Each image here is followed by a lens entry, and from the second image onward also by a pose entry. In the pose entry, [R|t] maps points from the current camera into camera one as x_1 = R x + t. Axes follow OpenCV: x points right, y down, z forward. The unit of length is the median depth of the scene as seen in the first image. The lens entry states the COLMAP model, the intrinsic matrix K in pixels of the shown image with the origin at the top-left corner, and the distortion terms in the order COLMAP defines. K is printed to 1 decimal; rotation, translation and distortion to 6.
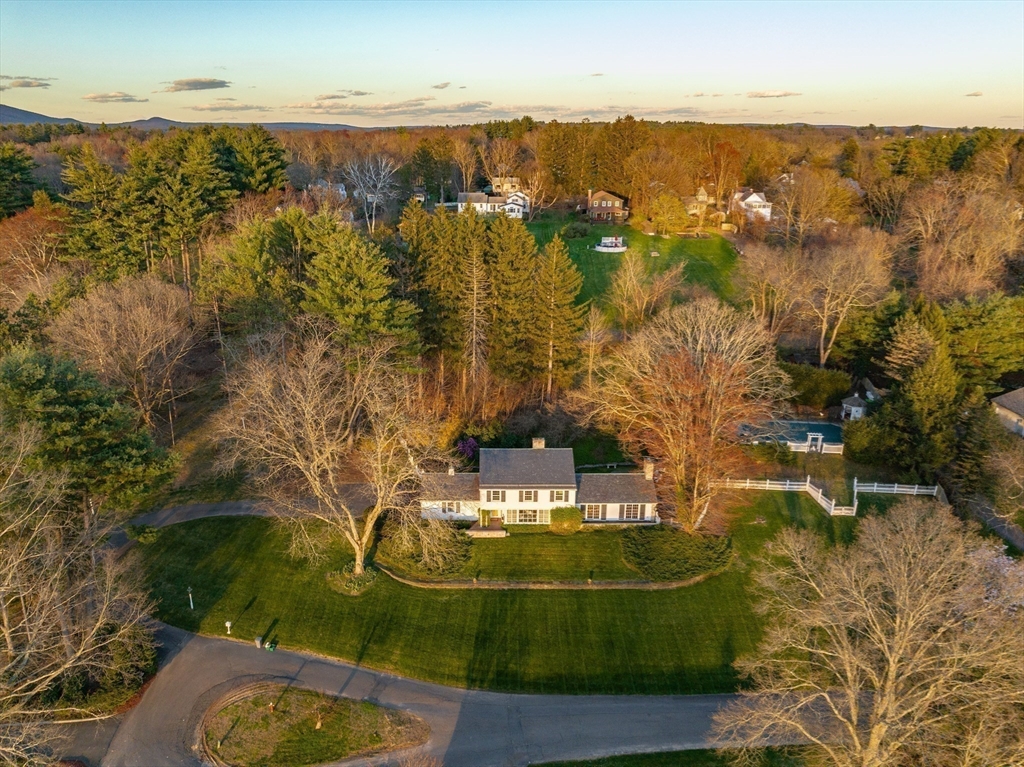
lens RADIAL K [[718.7, 0, 490.4], [0, 718.7, 382.7], [0, 0, 1]] dist [-0.059996, 0.019145]
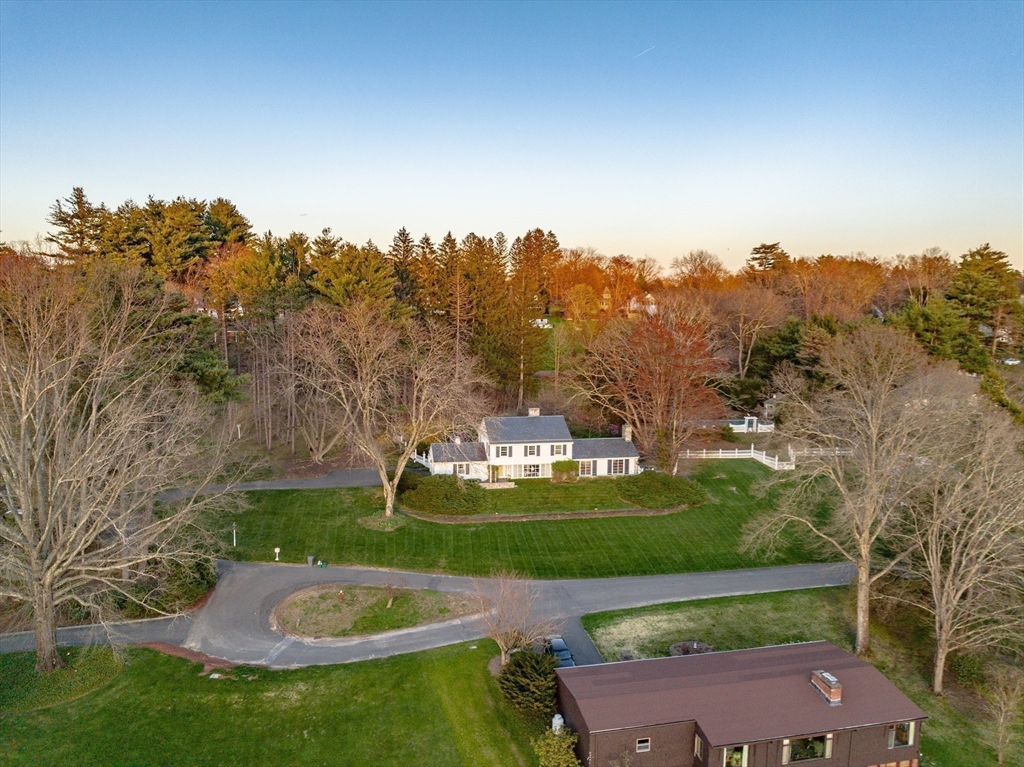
lens RADIAL K [[718.7, 0, 511.7], [0, 718.7, 387.8], [0, 0, 1]] dist [-0.059996, 0.019145]
pose [[0.982087, -0.018264, 0.187539, -0.188828], [0.056768, 0.977726, -0.202063, 0.286999], [-0.179672, 0.209090, 0.961249, -0.105804]]
